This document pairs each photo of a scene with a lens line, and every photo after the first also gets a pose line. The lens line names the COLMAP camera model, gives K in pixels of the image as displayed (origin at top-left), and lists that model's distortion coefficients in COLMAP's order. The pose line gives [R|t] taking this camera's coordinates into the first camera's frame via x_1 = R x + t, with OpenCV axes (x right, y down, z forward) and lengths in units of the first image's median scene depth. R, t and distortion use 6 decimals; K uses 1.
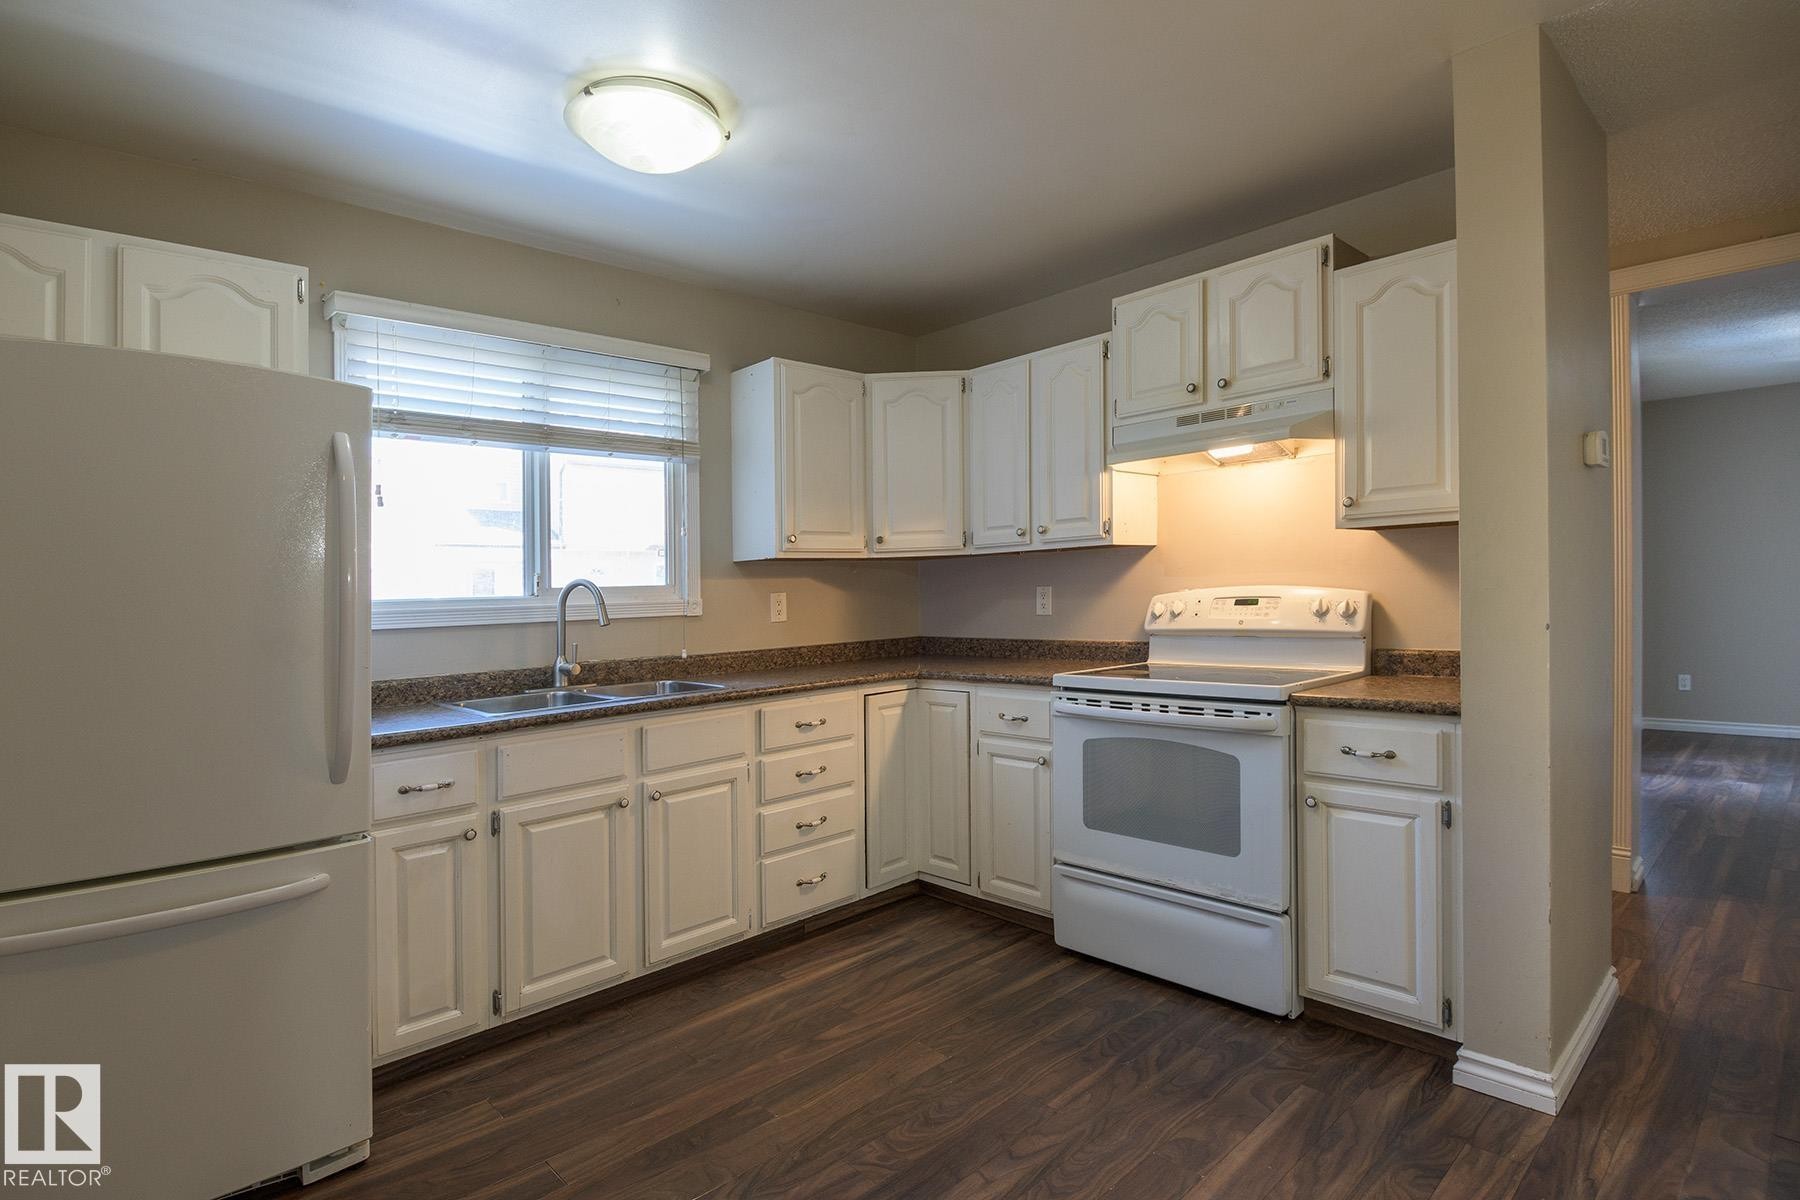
lens RADIAL K [[902.3, 0, 895.3], [0, 902.3, 598.4], [0, 0, 1]] dist [-0.020182, -0.007342]
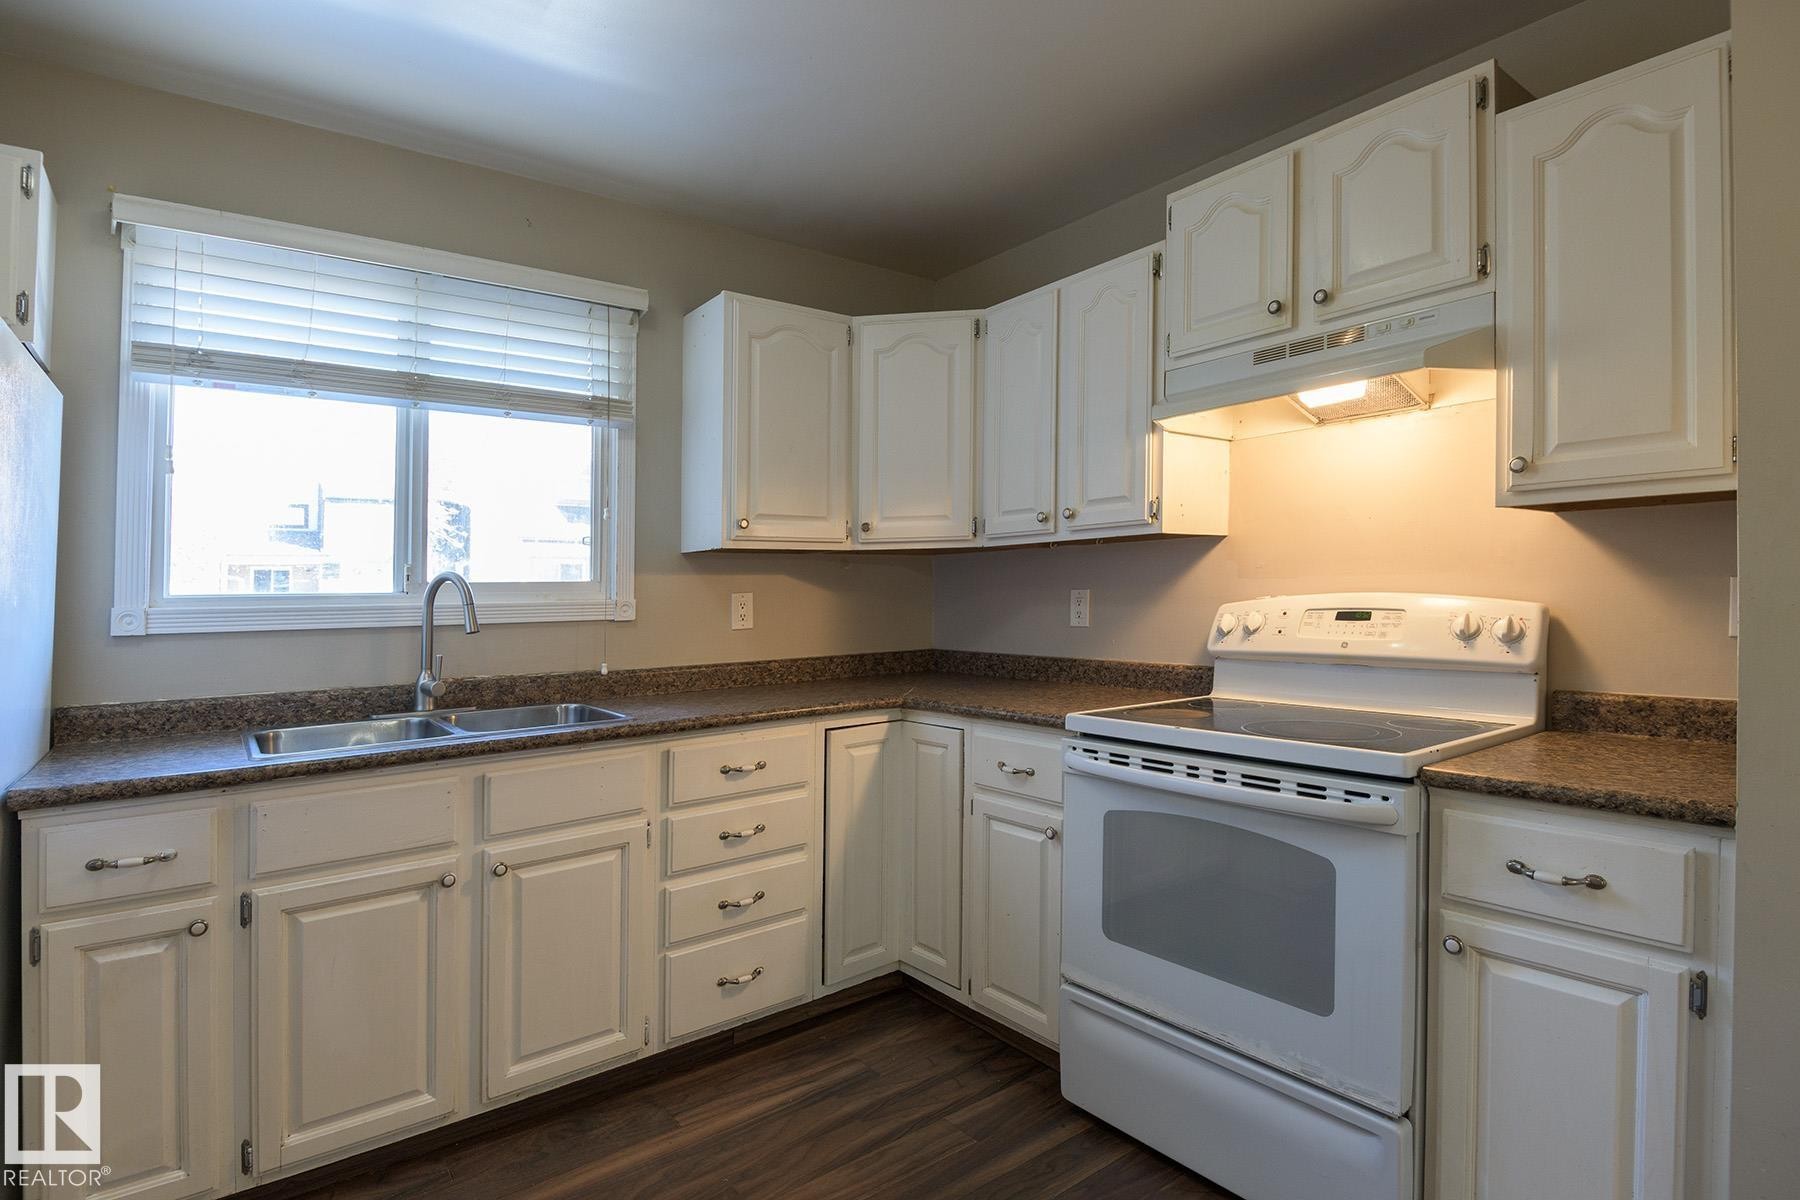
lens RADIAL K [[902.3, 0, 901.1], [0, 902.3, 598.2], [0, 0, 1]] dist [-0.020182, -0.007342]
pose [[0.994843, 0.014816, -0.100338, 0.117784], [-0.014826, 0.999890, 0.000646, -0.005308], [0.100337, 0.000845, 0.994953, 0.288734]]
